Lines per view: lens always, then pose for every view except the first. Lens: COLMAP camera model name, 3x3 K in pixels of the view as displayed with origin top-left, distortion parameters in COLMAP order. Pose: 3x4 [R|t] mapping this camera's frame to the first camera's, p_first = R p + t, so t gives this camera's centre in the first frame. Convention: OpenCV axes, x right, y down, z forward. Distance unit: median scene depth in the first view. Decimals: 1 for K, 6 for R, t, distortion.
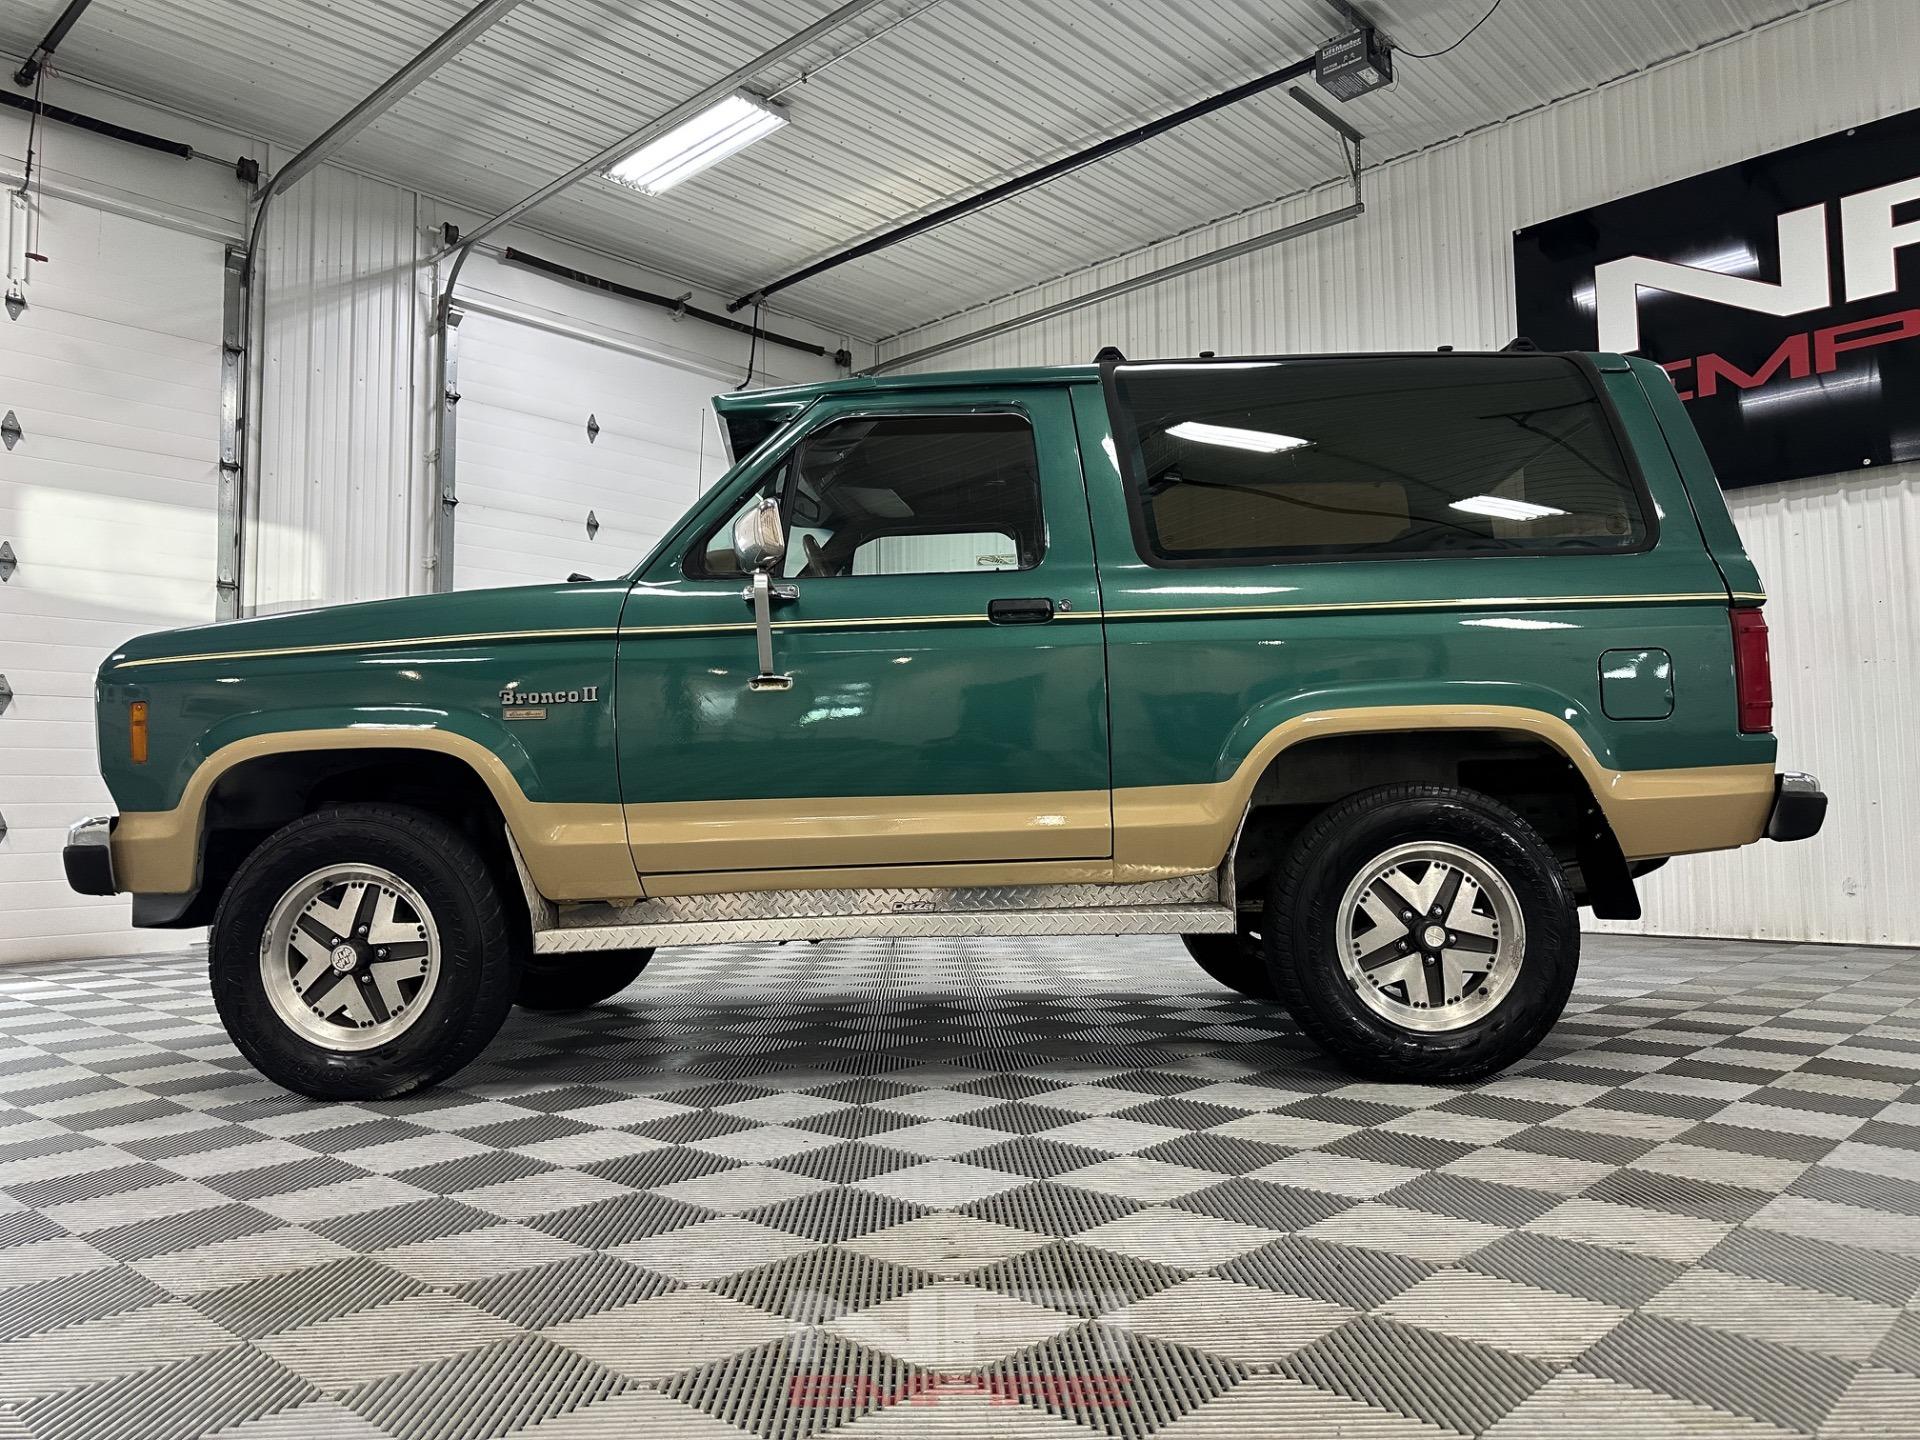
lens RADIAL K [[1384.4, 0, 966.2], [0, 1384.4, 711.6], [0, 0, 1]] dist [-0.024191, 0.037258]
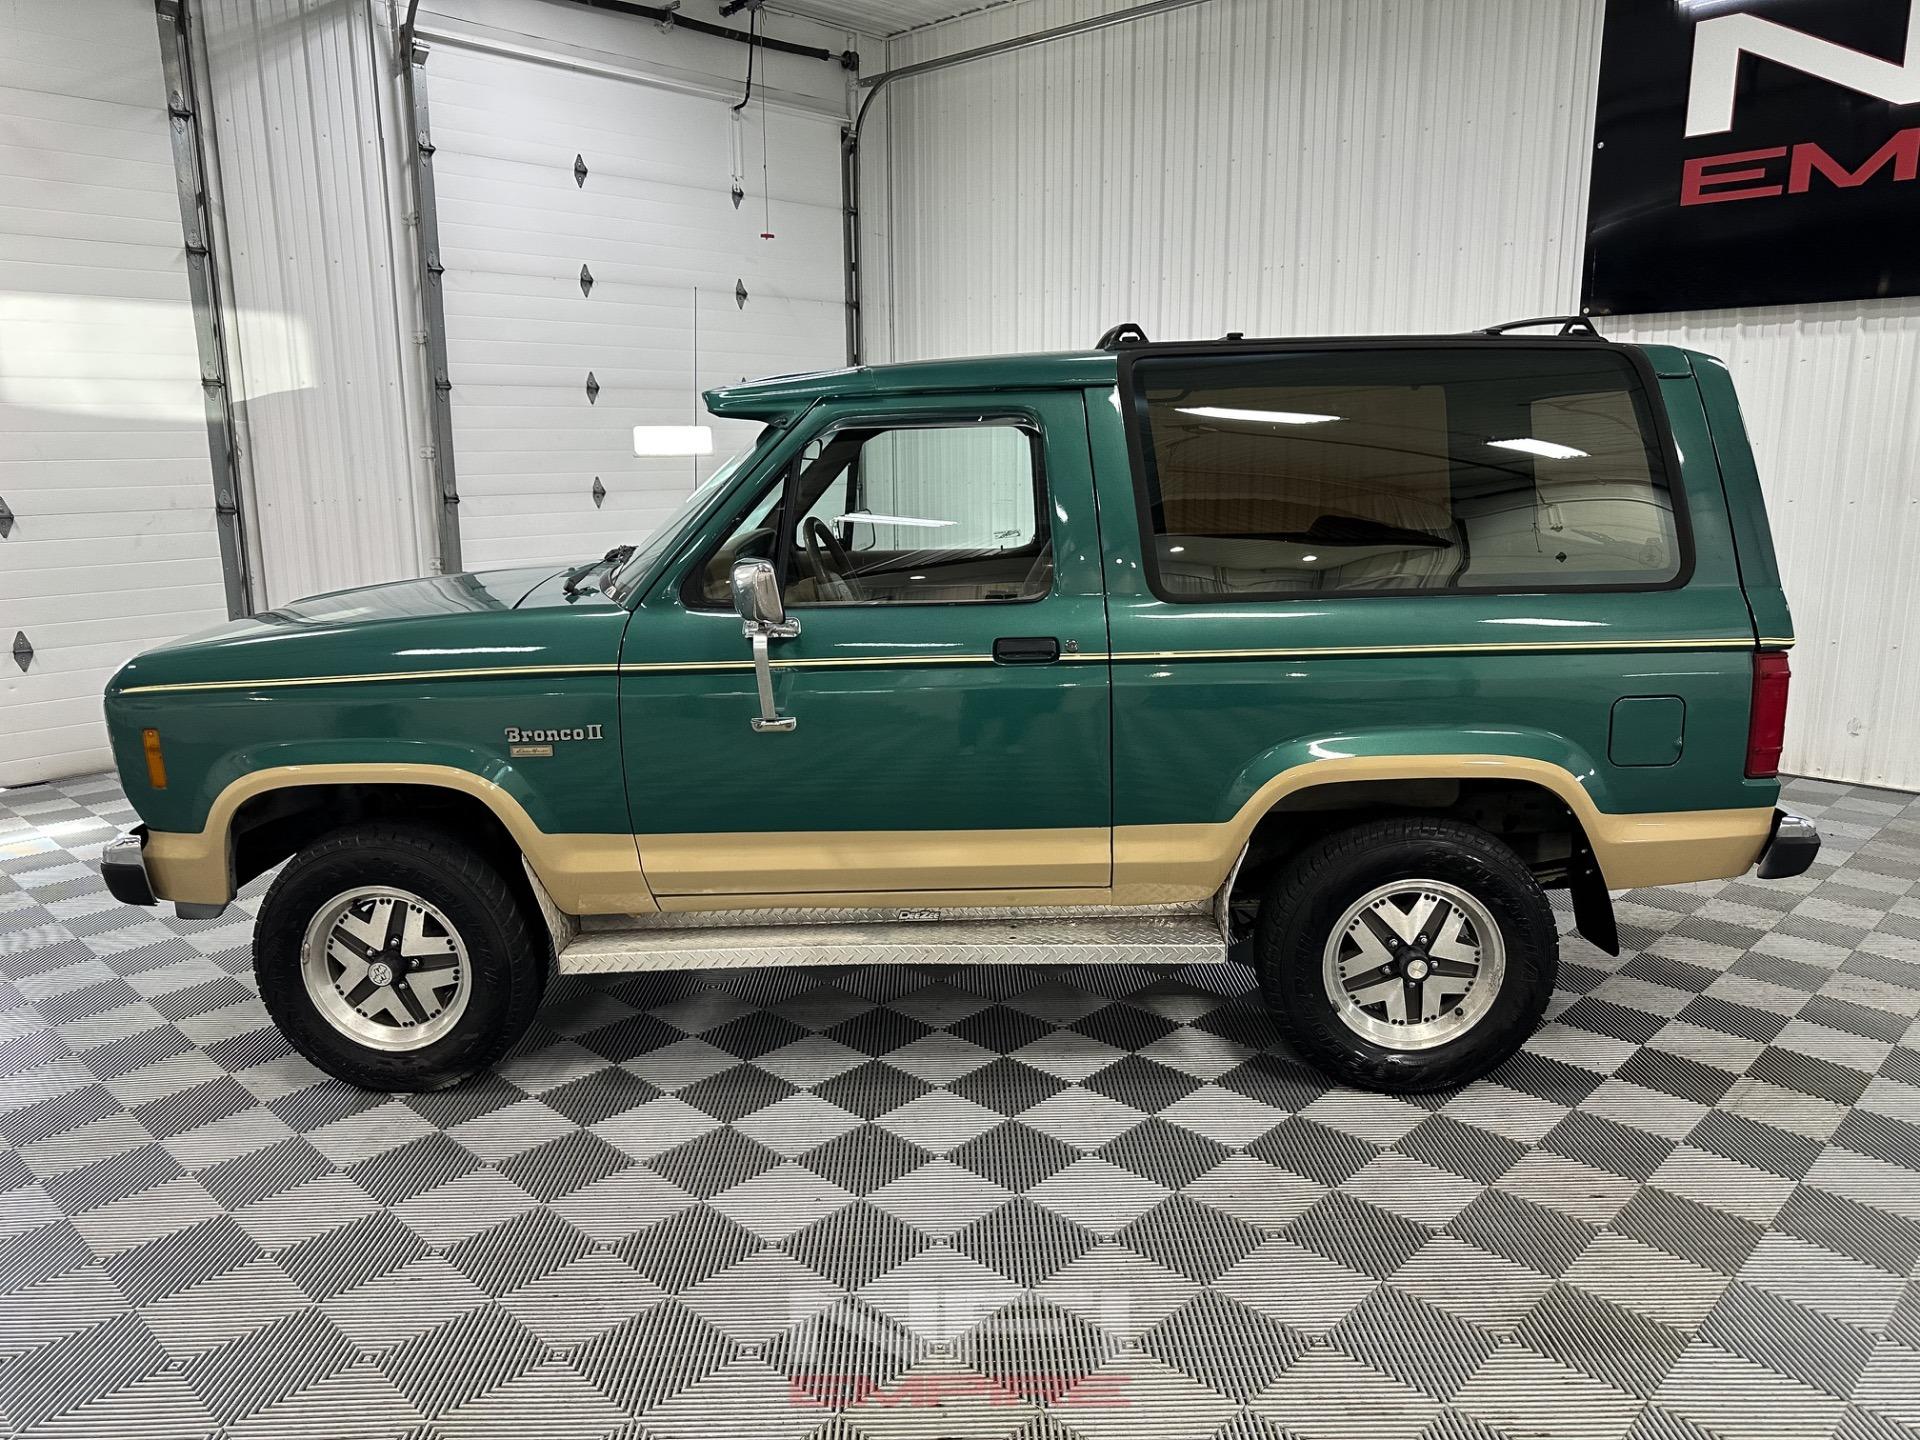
lens RADIAL K [[1385.4, 0, 965.6], [0, 1385.4, 715.9], [0, 0, 1]] dist [-0.027821, 0.046650]
pose [[0.999856, 0.009237, -0.014224, 0.010874], [-0.004998, 0.961908, 0.273328, -0.297958], [0.016207, -0.273217, 0.961816, 0.042034]]
